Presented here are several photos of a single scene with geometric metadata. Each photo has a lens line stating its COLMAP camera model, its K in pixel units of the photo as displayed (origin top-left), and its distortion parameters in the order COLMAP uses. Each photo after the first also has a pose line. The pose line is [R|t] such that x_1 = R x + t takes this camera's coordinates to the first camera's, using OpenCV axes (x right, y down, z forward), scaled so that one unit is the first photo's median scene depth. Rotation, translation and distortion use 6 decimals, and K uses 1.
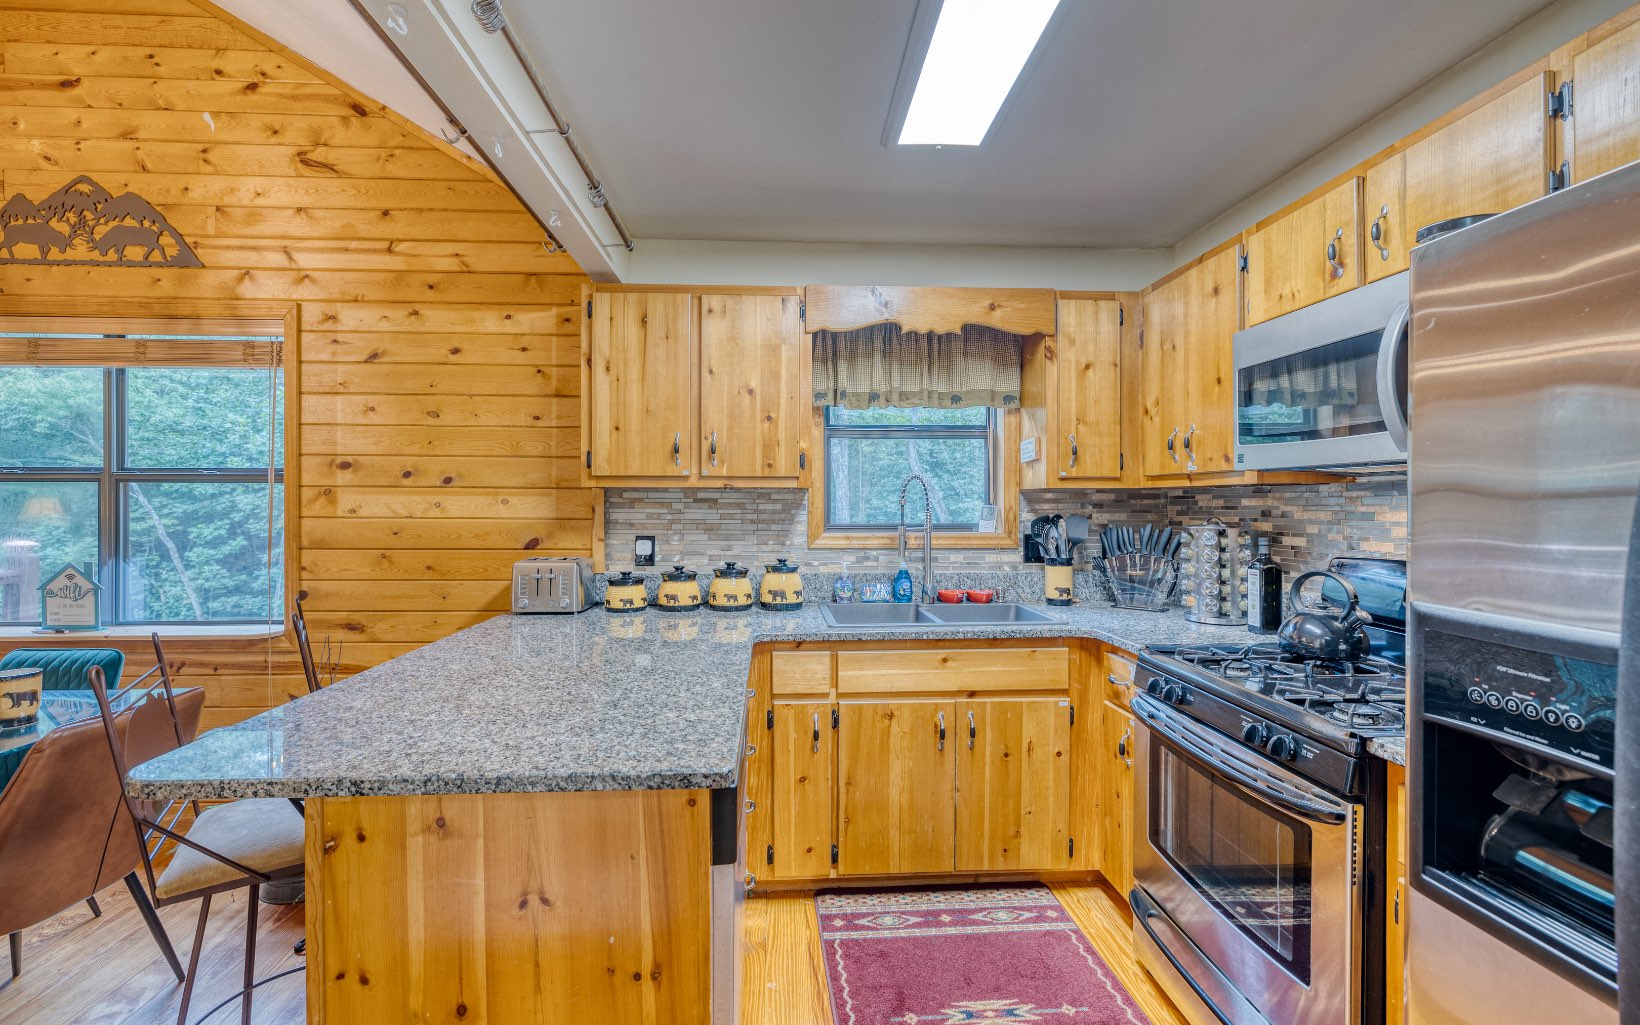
lens RADIAL K [[744.8, 0, 821.3], [0, 744.8, 488.1], [0, 0, 1]] dist [-0.000080, 0.000160]
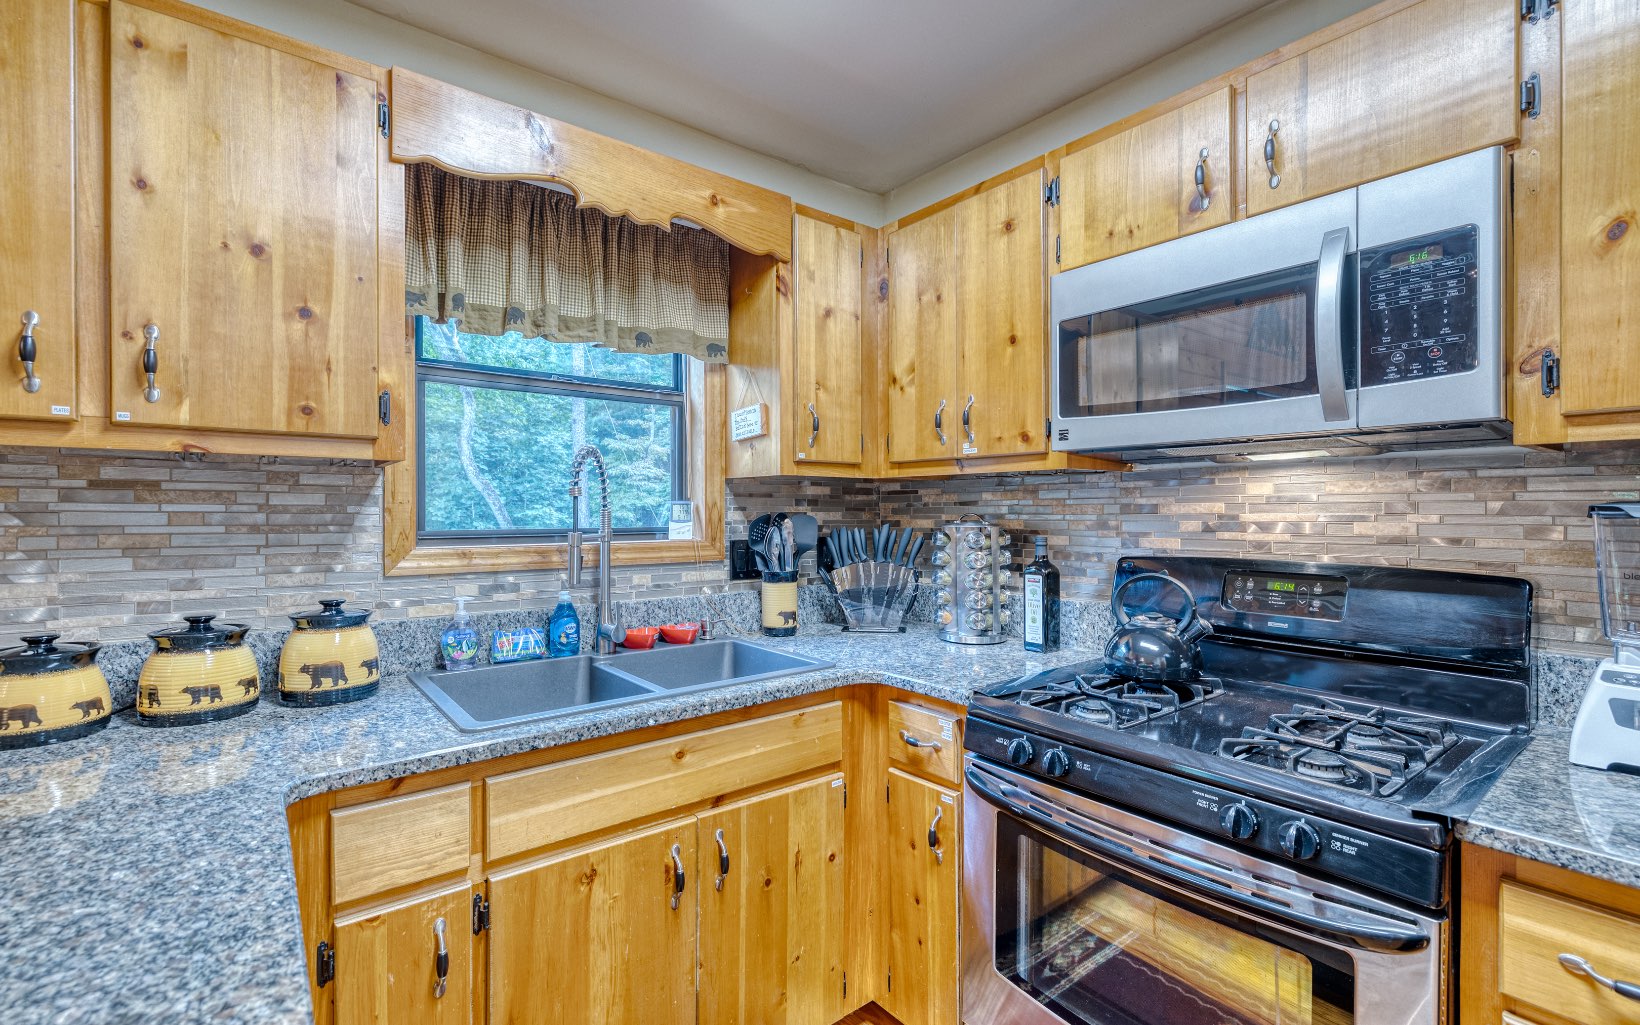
lens RADIAL K [[724.0, 0, 820.2], [0, 724.0, 510.5], [0, 0, 1]] dist [0.000345, 0.000376]
pose [[0.817888, -0.000719, 0.575378, -0.065801], [-0.008175, 0.999884, 0.012870, 0.024968], [-0.575320, -0.015230, 0.817787, 0.411716]]
